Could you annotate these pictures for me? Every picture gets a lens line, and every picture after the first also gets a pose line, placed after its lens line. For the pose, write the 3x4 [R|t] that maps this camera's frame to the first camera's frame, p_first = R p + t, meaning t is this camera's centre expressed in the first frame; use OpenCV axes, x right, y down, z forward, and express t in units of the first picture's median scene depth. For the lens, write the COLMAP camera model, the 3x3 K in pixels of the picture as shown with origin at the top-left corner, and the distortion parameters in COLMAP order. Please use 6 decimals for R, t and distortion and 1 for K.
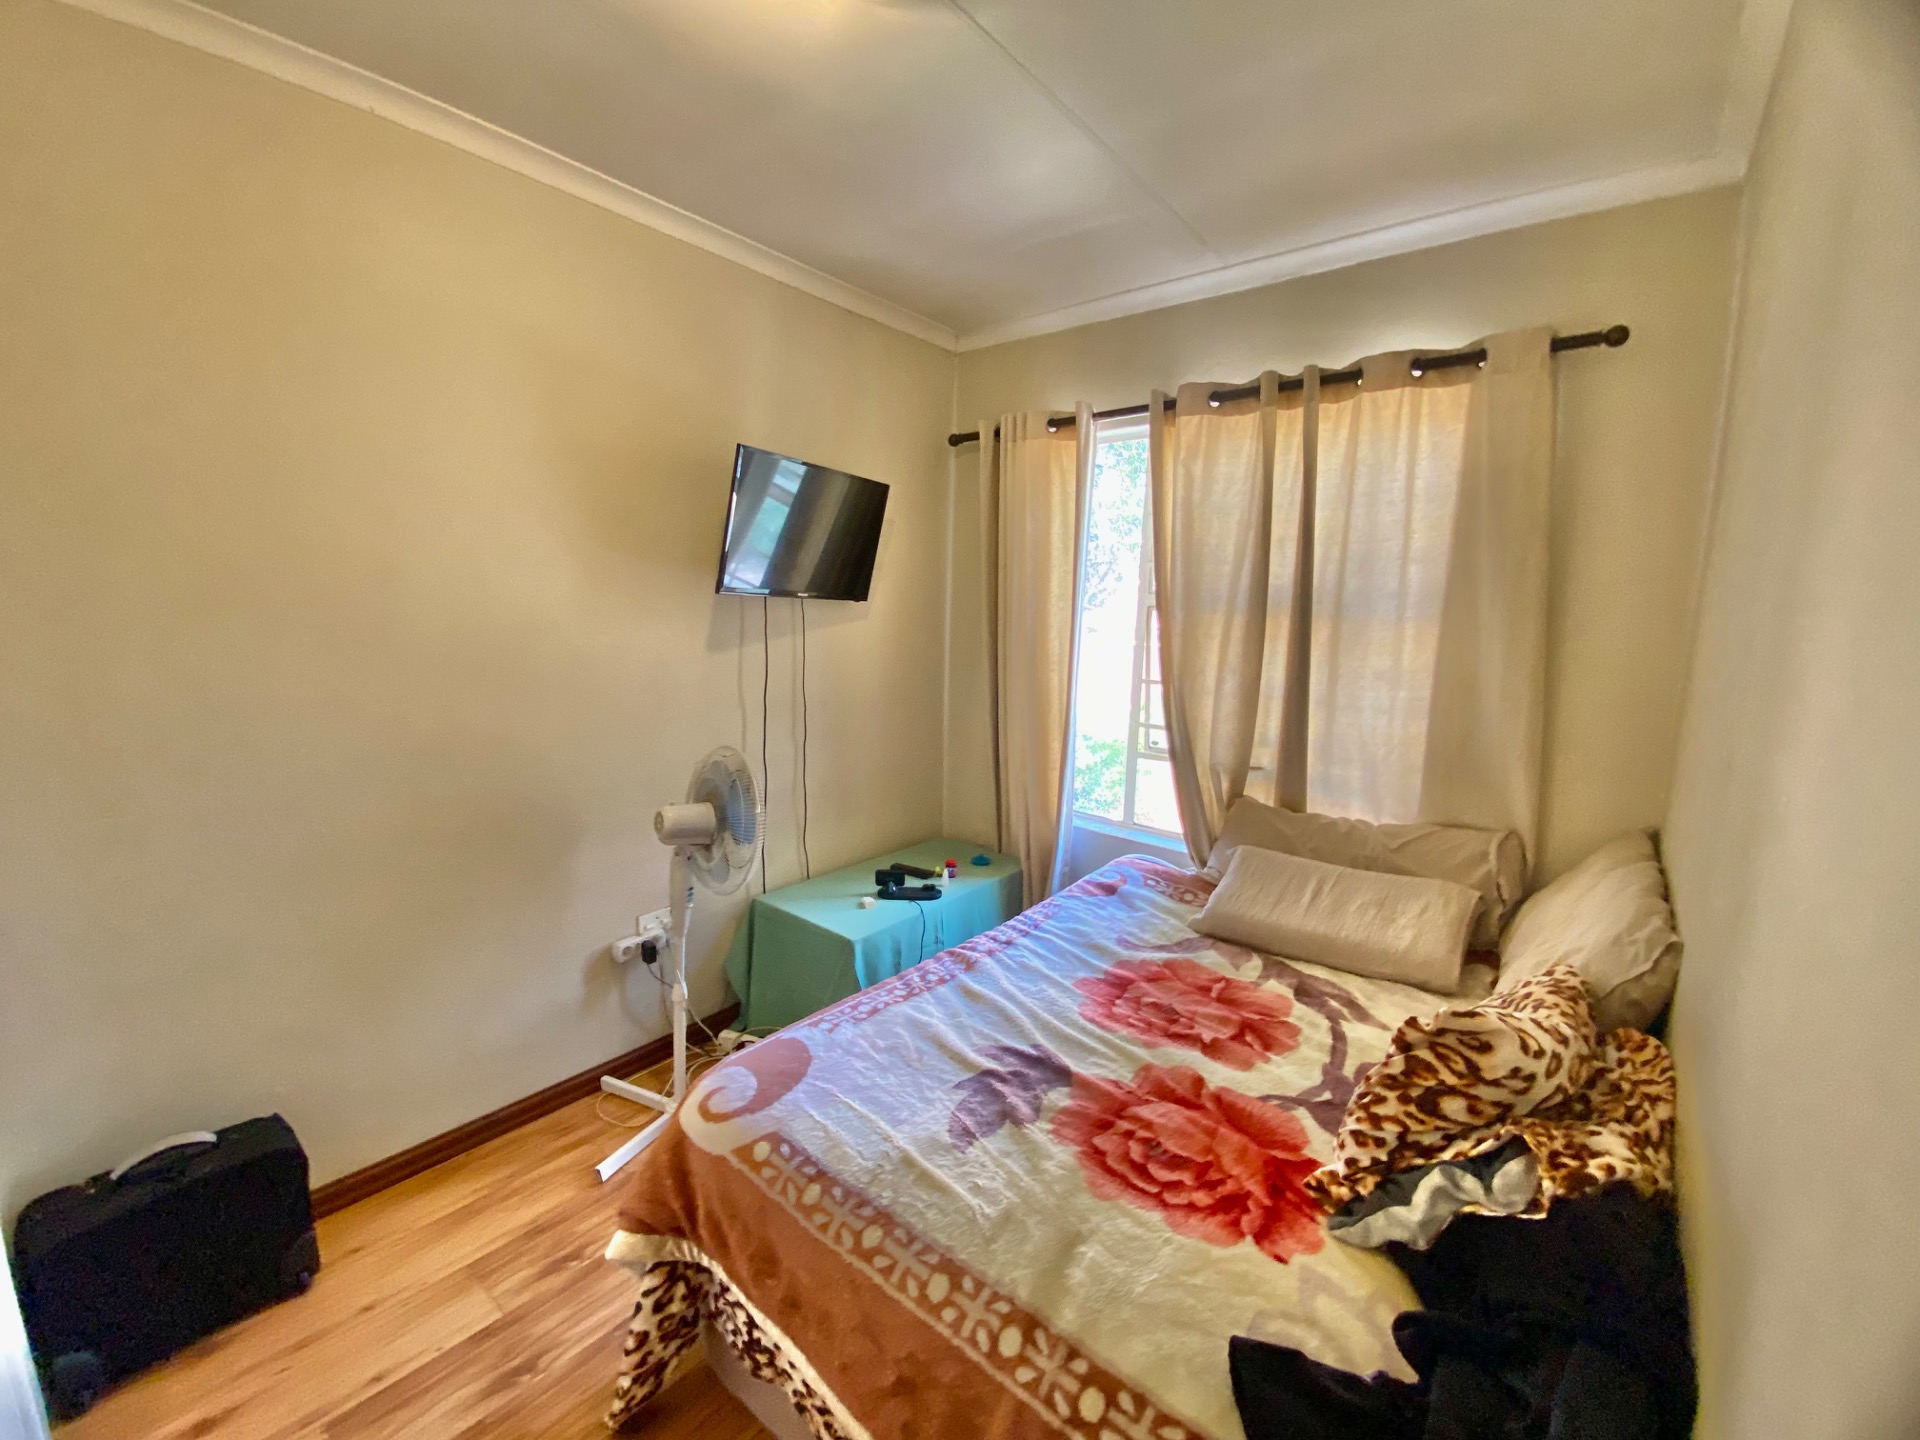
lens RADIAL K [[774.2, 0, 945.4], [0, 774.2, 719.2], [0, 0, 1]] dist [0.021960, -0.022203]
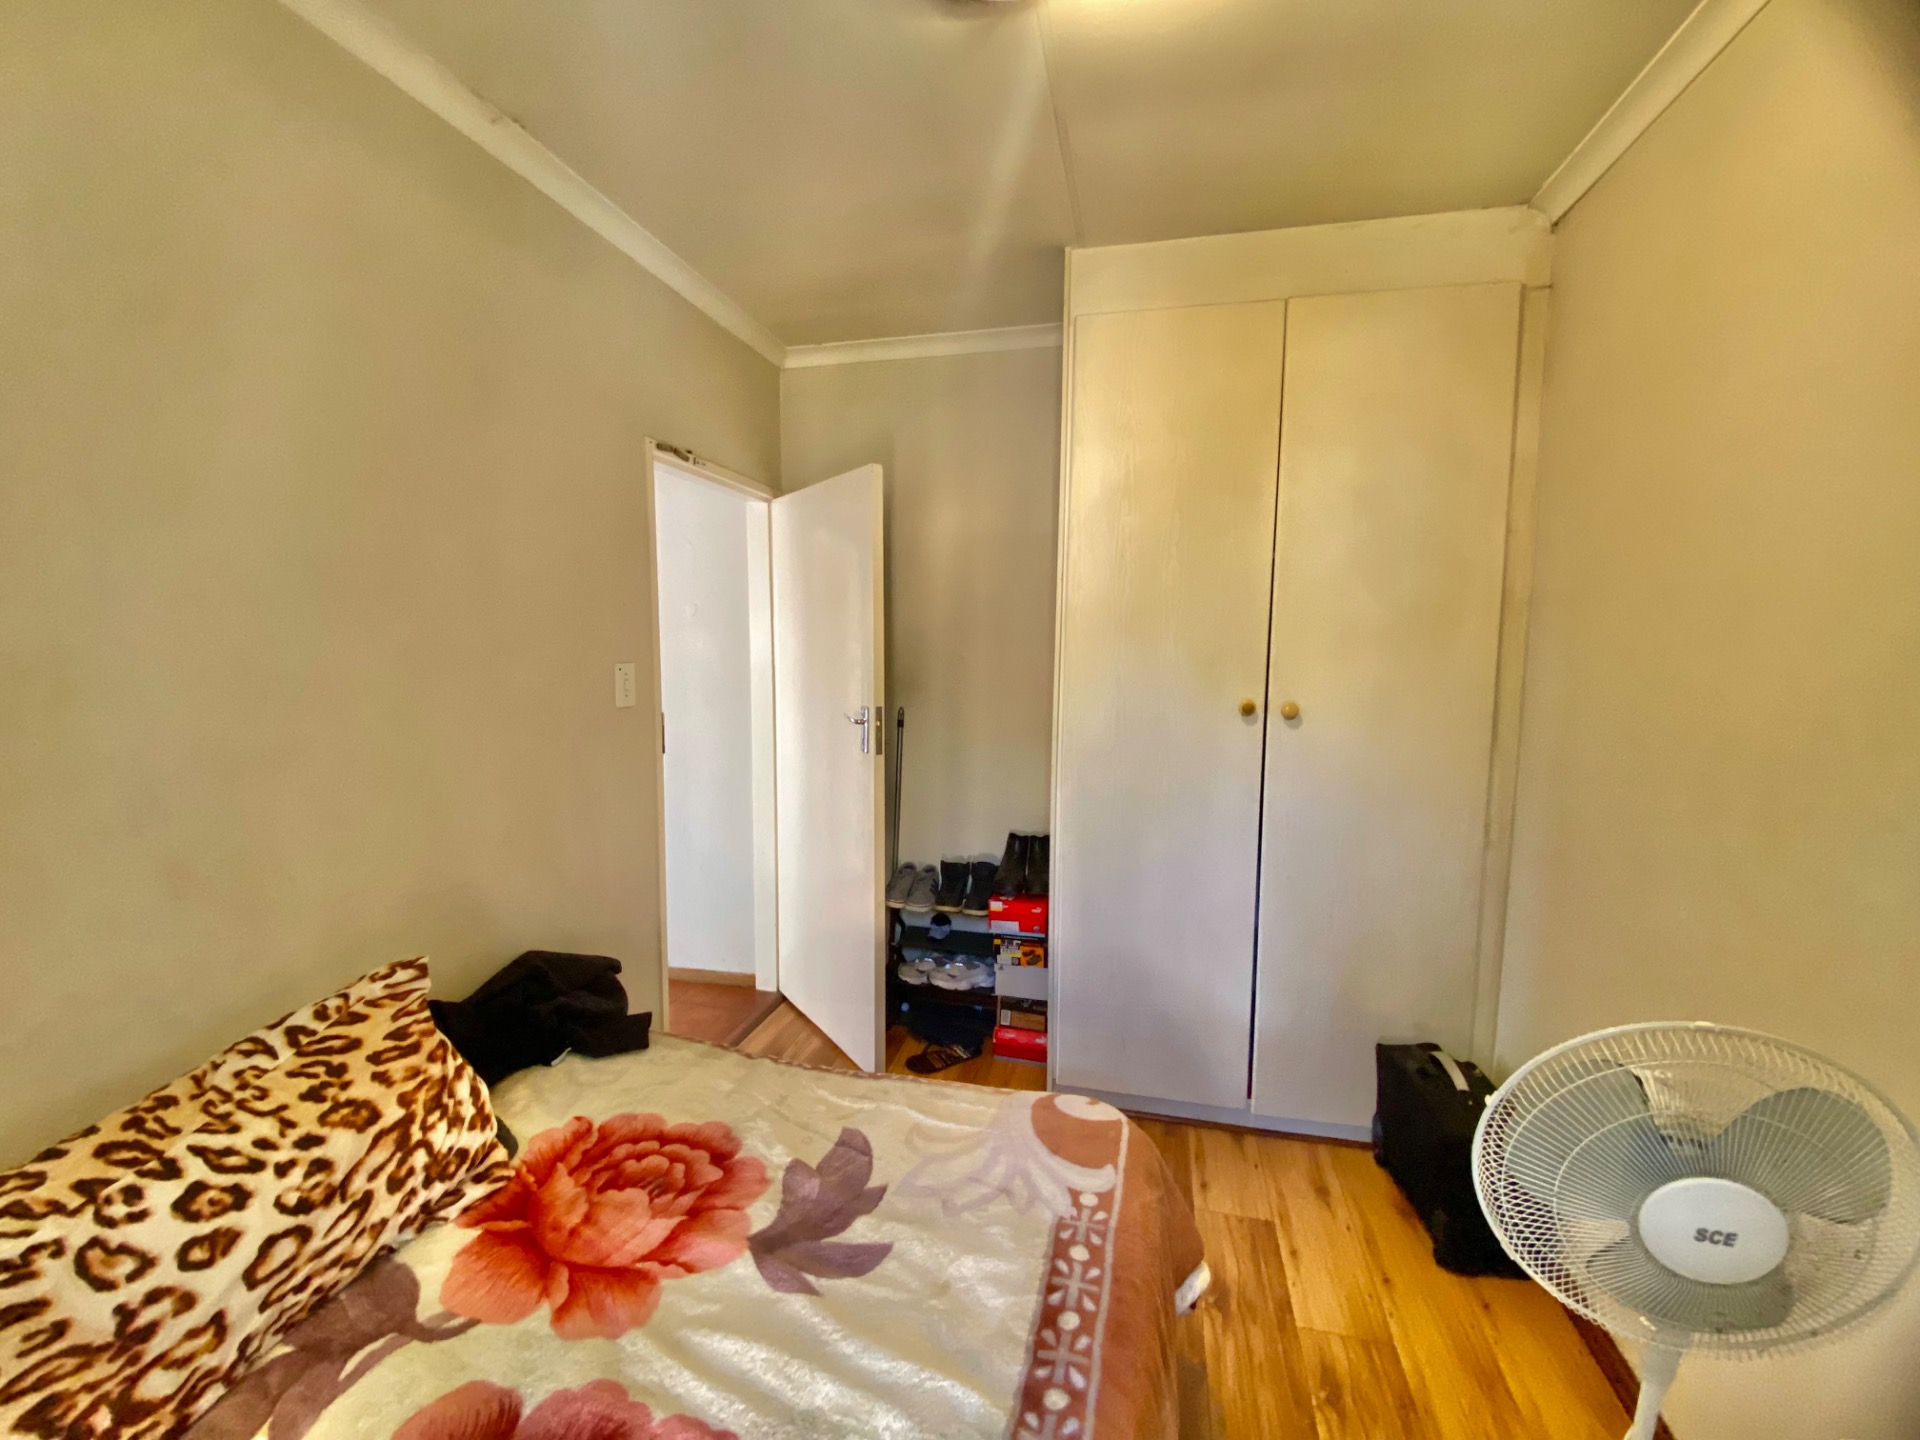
lens RADIAL K [[774.2, 0, 945.4], [0, 774.2, 719.2], [0, 0, 1]] dist [0.021960, -0.022203]
pose [[-0.896956, 0.015270, -0.441856, 0.343304], [-0.092948, 0.970556, 0.222222, -0.238038], [0.432239, 0.240393, -0.869126, 1.738256]]
